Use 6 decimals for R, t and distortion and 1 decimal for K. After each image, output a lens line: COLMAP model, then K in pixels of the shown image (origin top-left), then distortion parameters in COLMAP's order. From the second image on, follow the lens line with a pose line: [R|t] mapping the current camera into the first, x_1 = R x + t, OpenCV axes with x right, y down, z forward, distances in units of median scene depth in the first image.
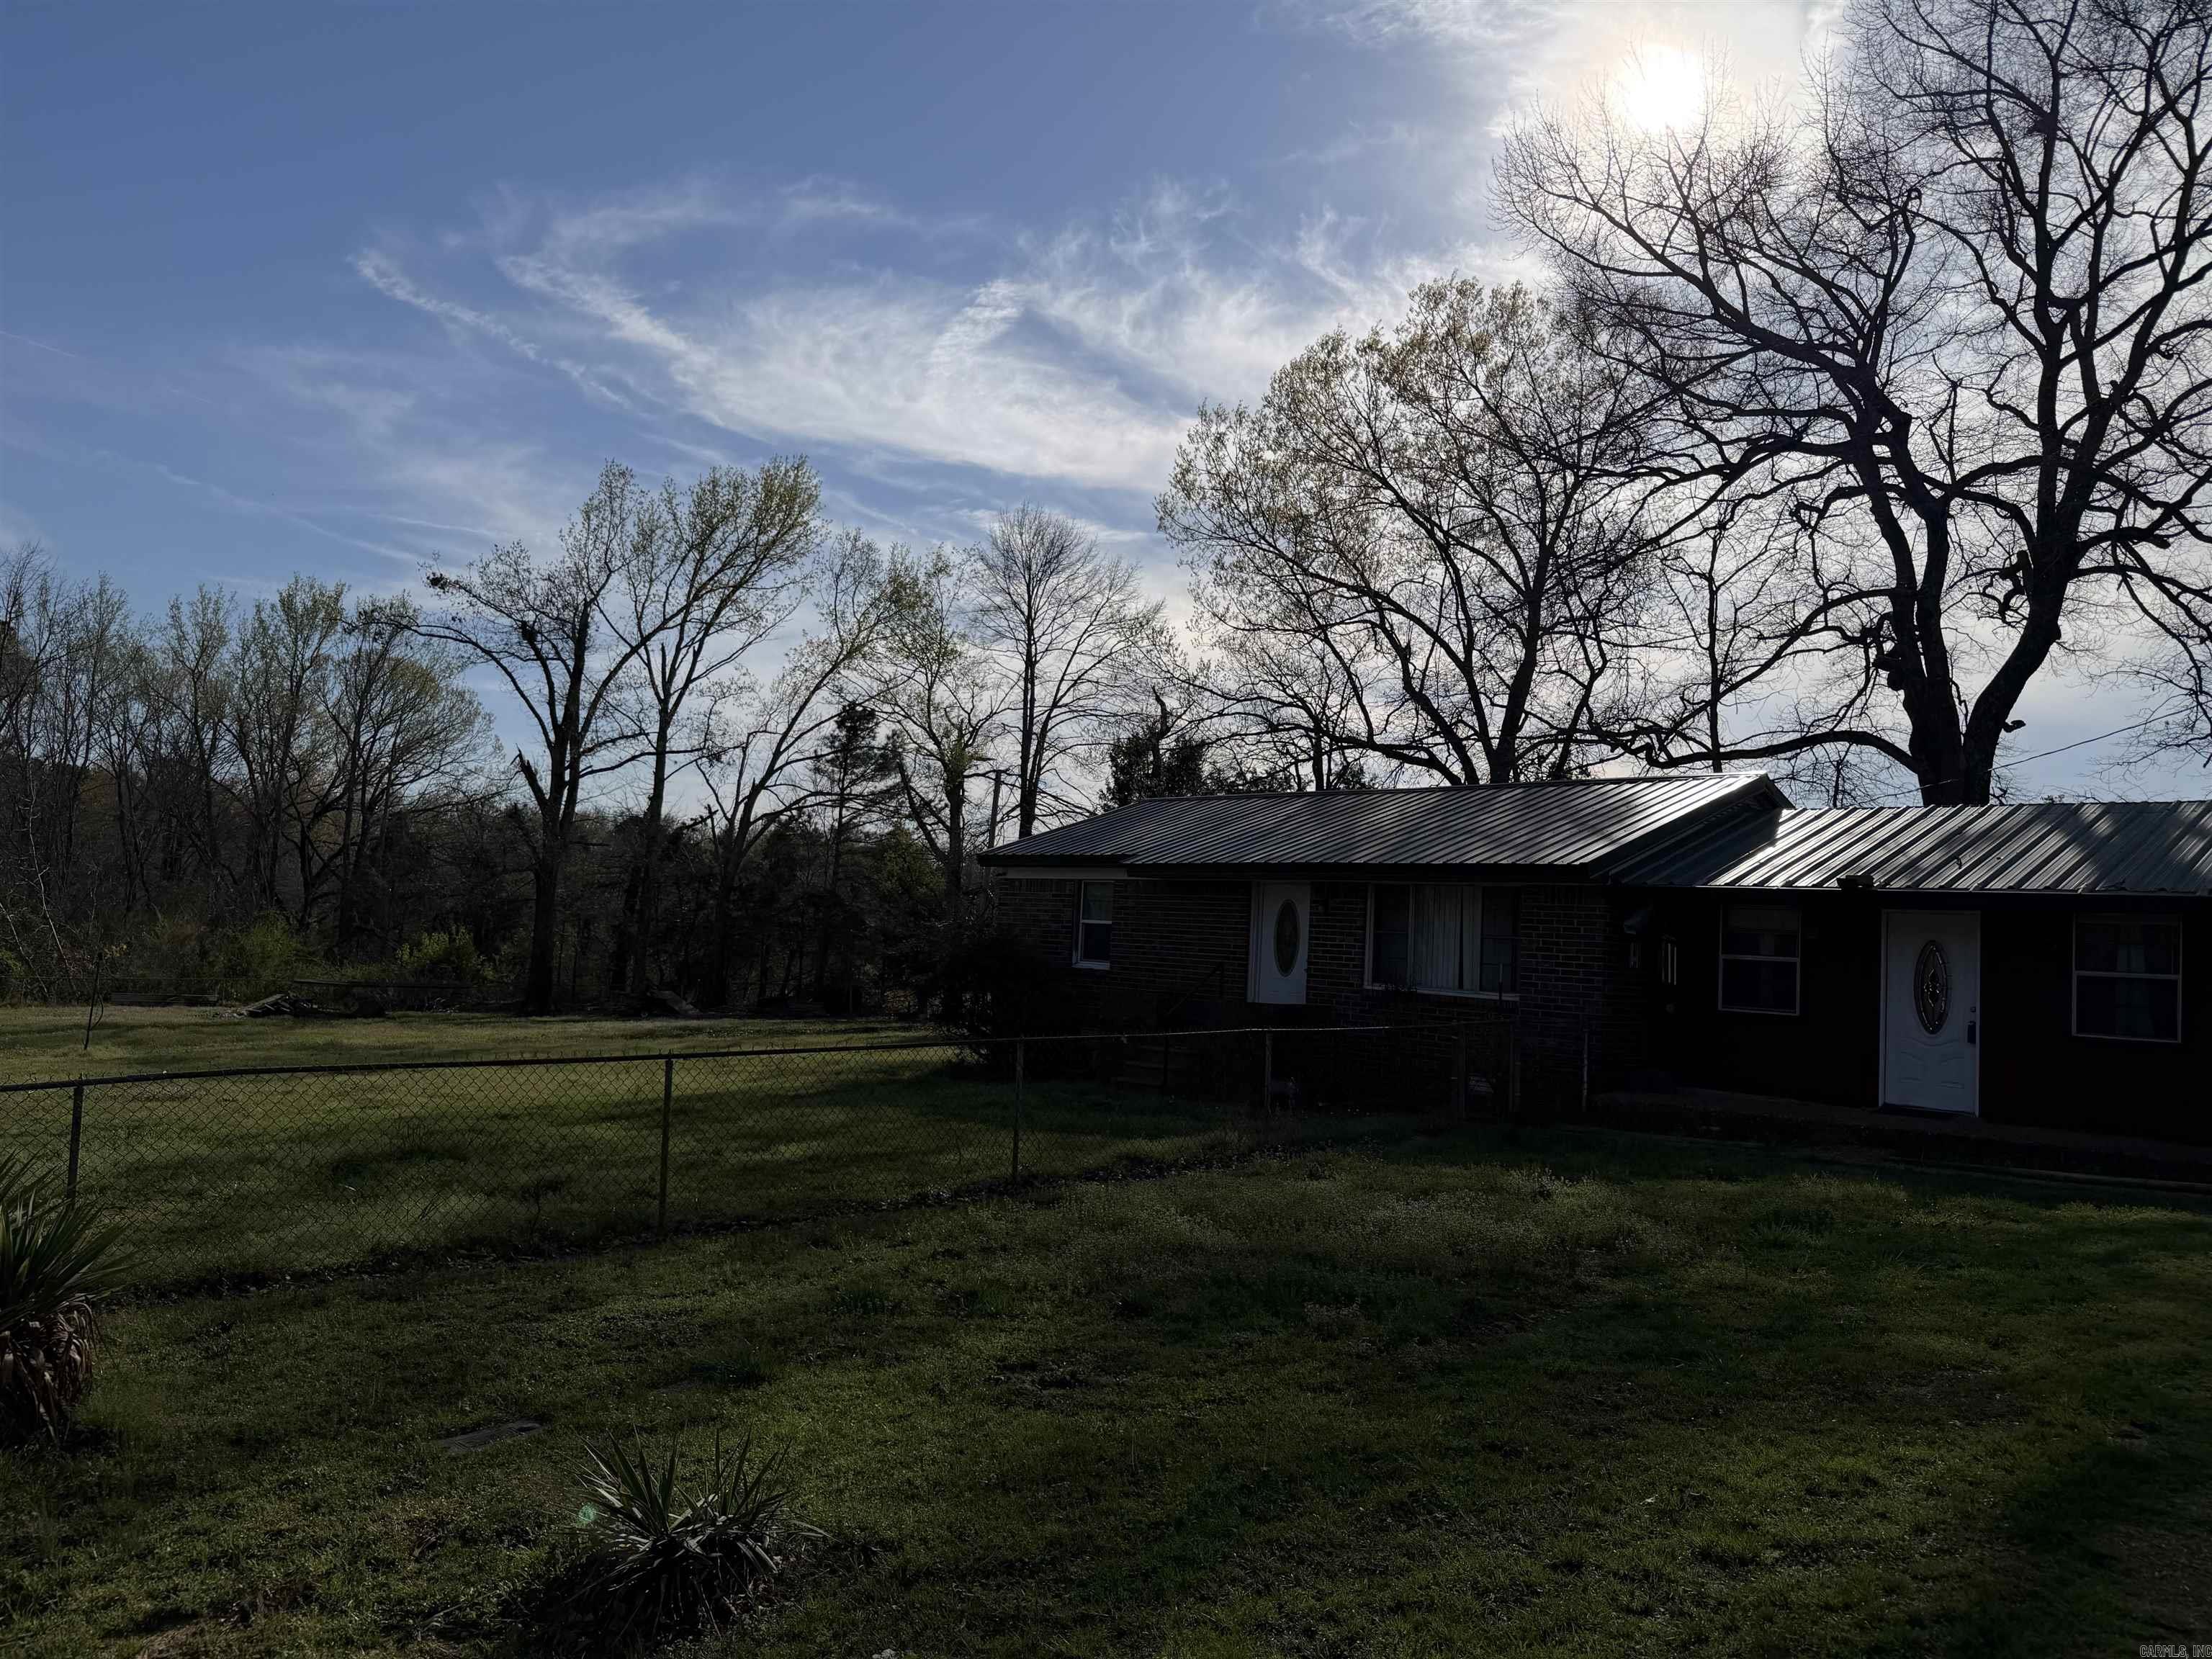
lens RADIAL K [[1567.6, 0, 1100.6], [0, 1567.6, 811.1], [0, 0, 1]] dist [0.039017, -0.064168]
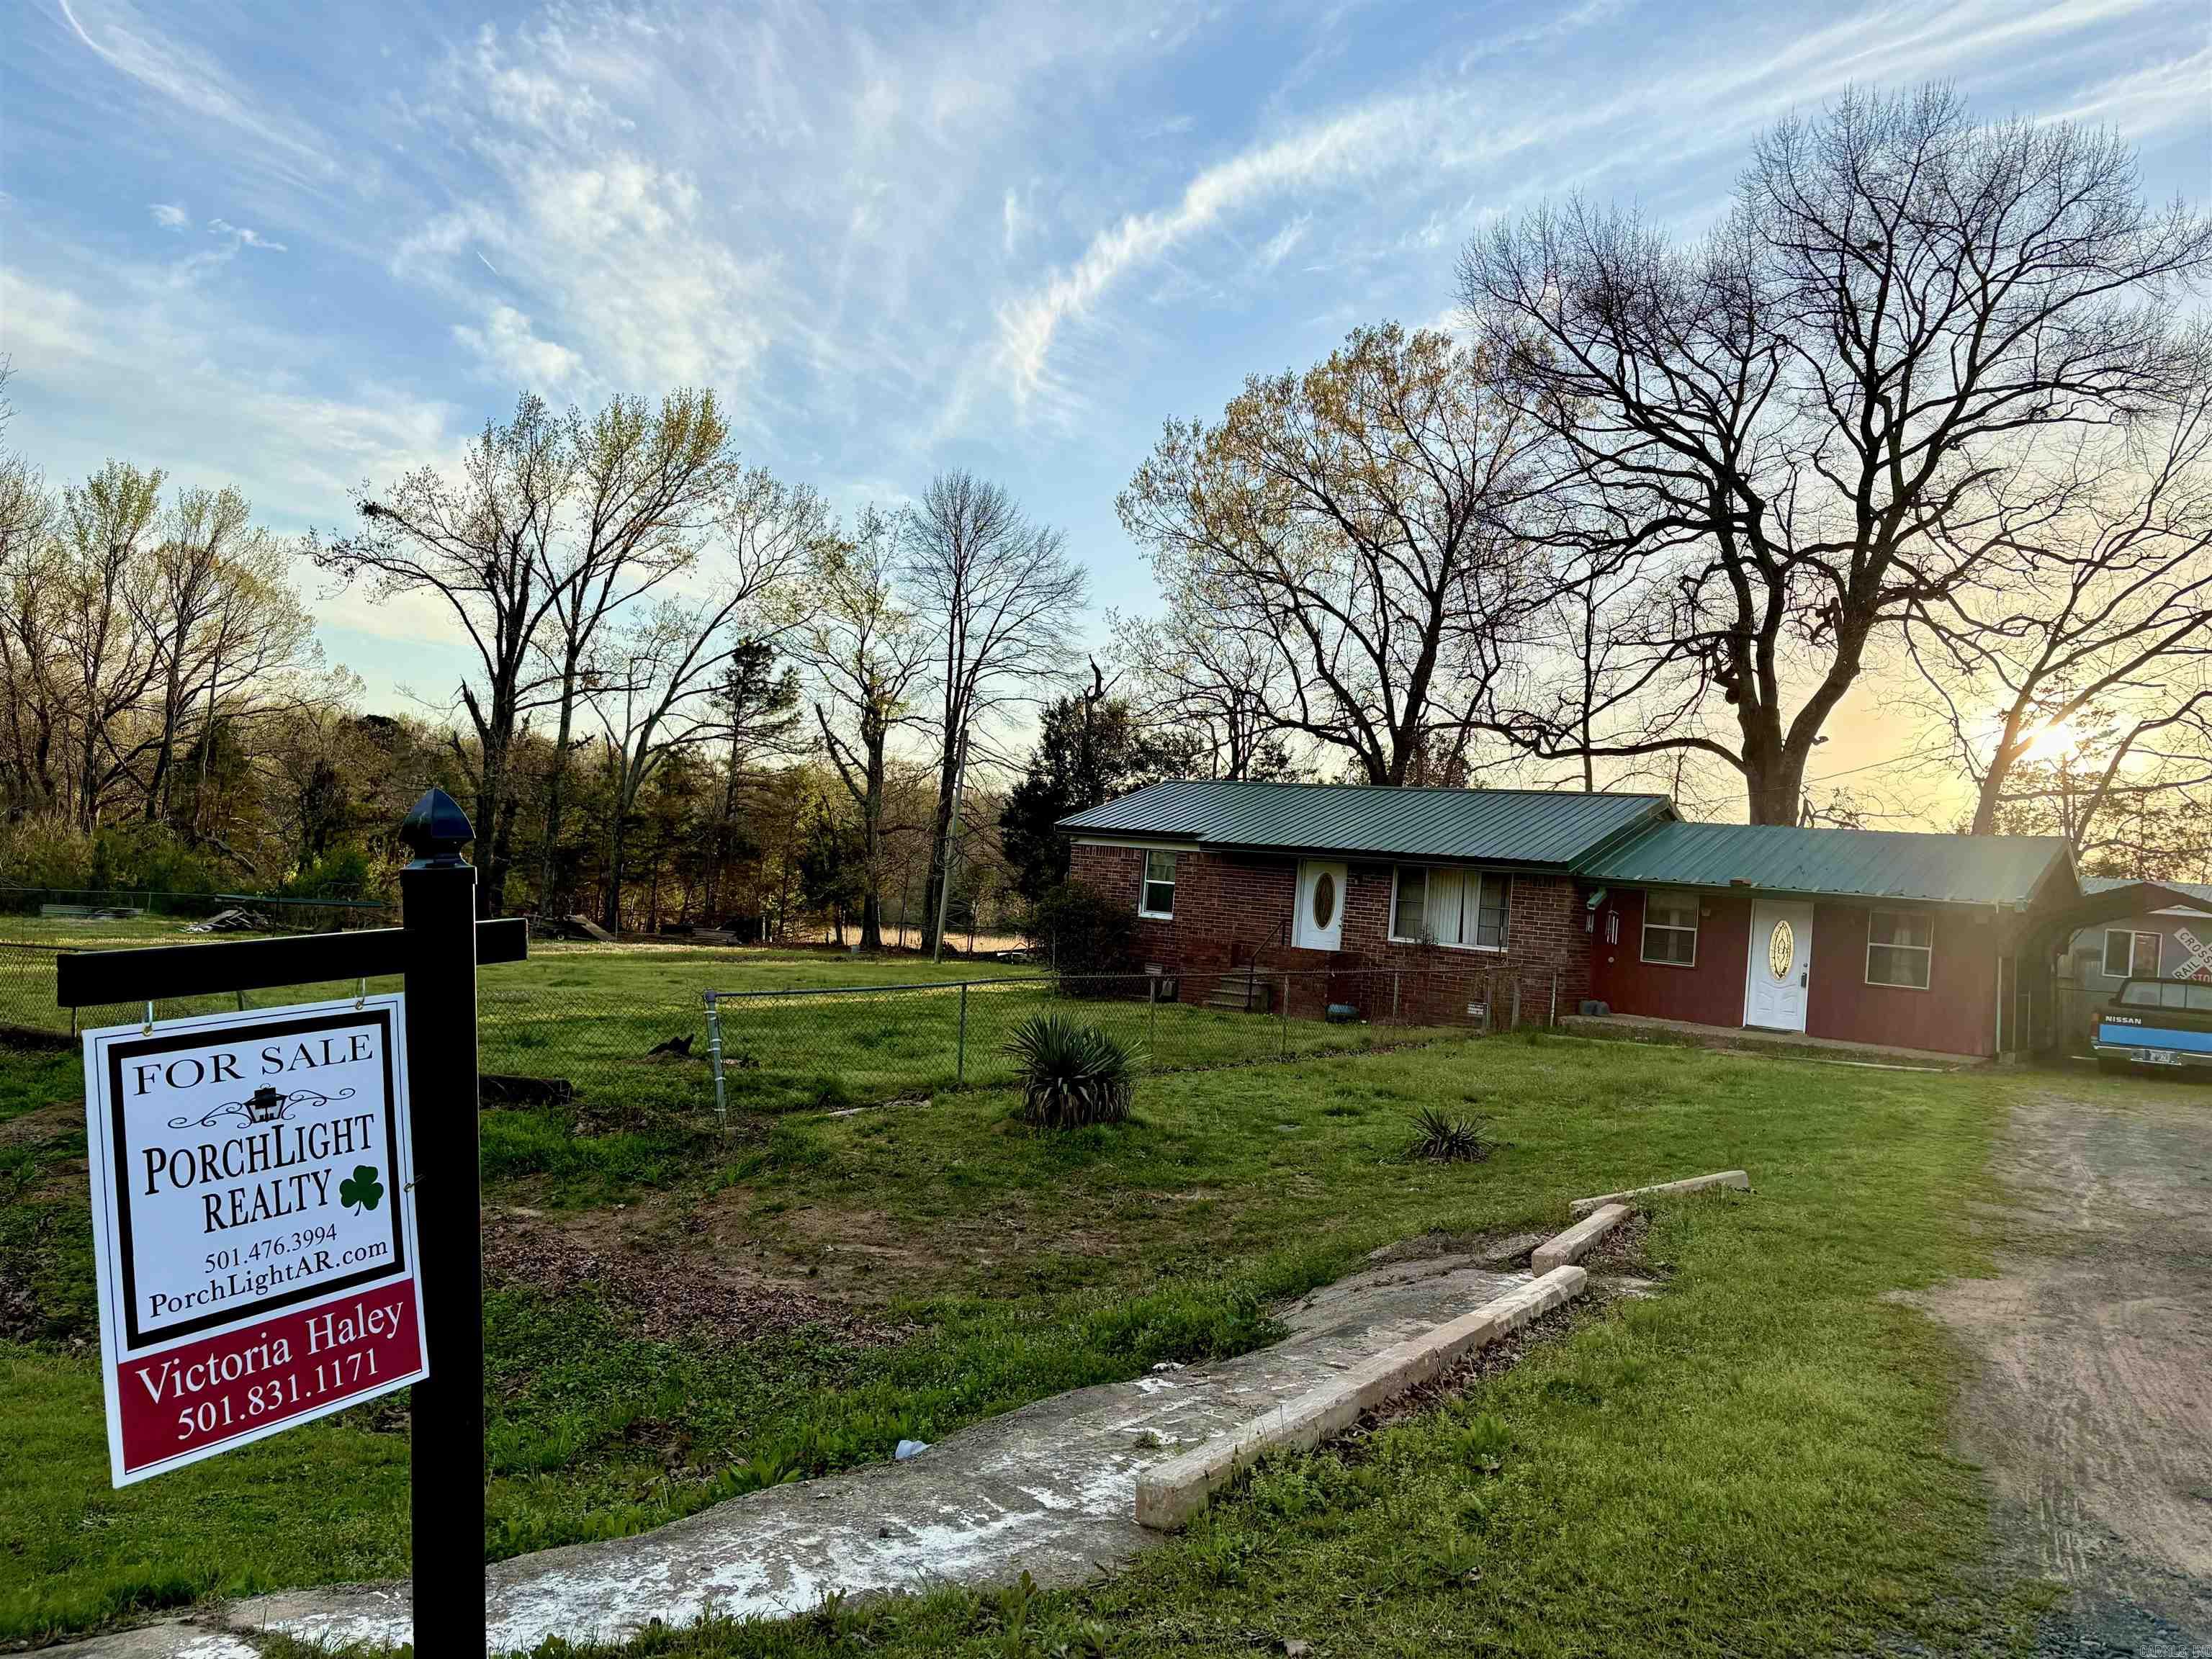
lens RADIAL K [[1634.4, 0, 1106.0], [0, 1634.4, 829.5], [0, 0, 1]] dist [0.004869, 0.006258]
pose [[0.990746, 0.032890, 0.131685, -0.143170], [-0.040440, 0.997663, 0.055075, -0.028479], [-0.129566, -0.059891, 0.989761, -0.206559]]
